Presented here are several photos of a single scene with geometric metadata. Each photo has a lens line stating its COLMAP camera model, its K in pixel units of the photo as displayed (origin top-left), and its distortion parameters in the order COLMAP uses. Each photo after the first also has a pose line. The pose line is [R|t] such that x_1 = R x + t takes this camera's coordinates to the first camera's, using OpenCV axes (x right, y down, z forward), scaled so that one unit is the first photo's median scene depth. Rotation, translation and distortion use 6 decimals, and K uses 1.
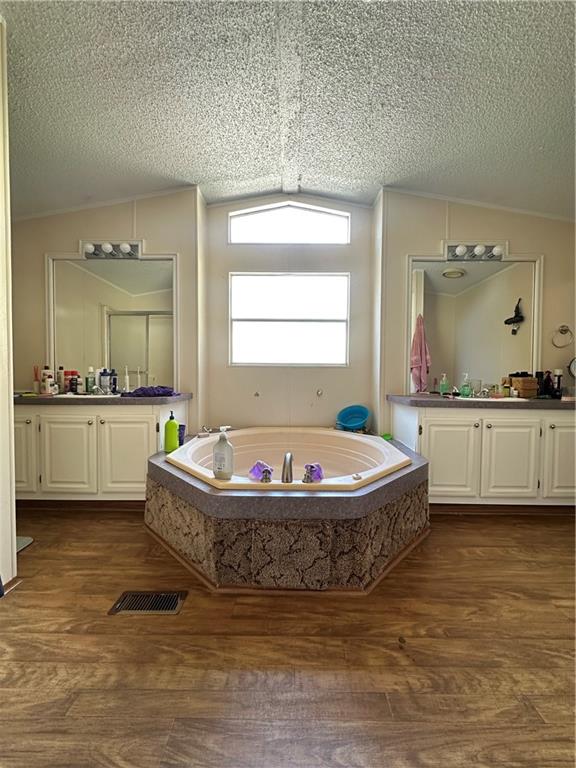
lens RADIAL K [[305.8, 0, 288.0], [0, 305.8, 384.0], [0, 0, 1]] dist [-0.002940, 0.000205]
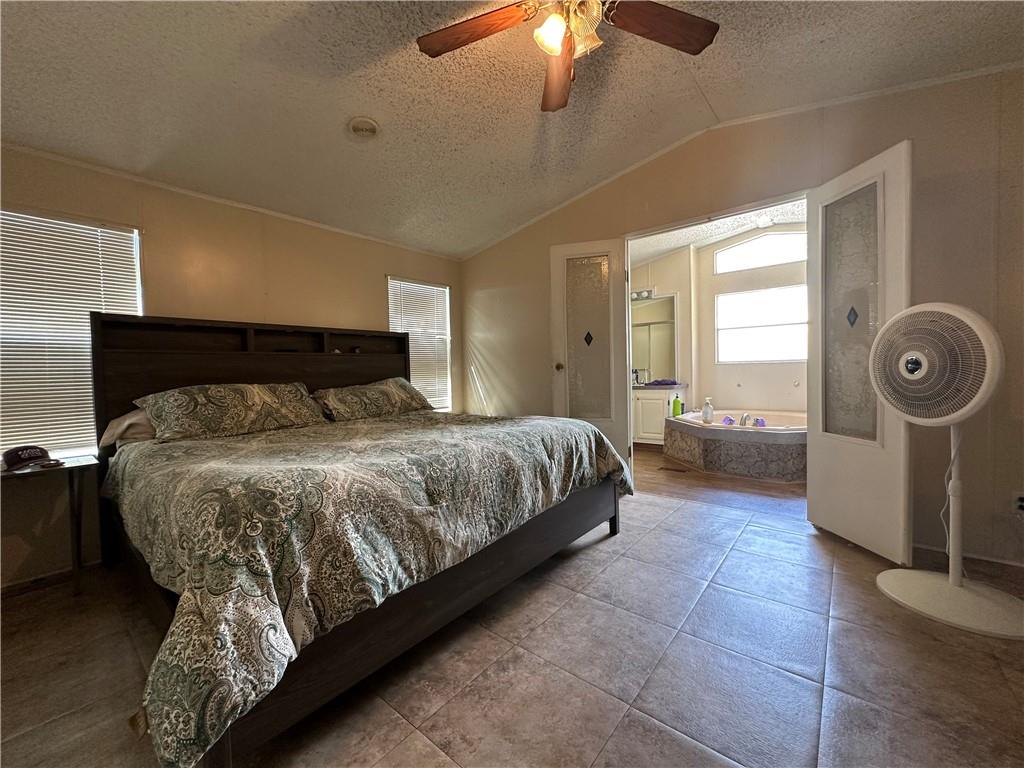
lens RADIAL K [[407.8, 0, 512.0], [0, 407.8, 384.0], [0, 0, 1]] dist [-0.002940, 0.000205]
pose [[0.770799, -0.006651, -0.637044, 0.324681], [0.009277, 0.999957, 0.000784, 0.023813], [0.637011, -0.006514, 0.770827, -1.209599]]
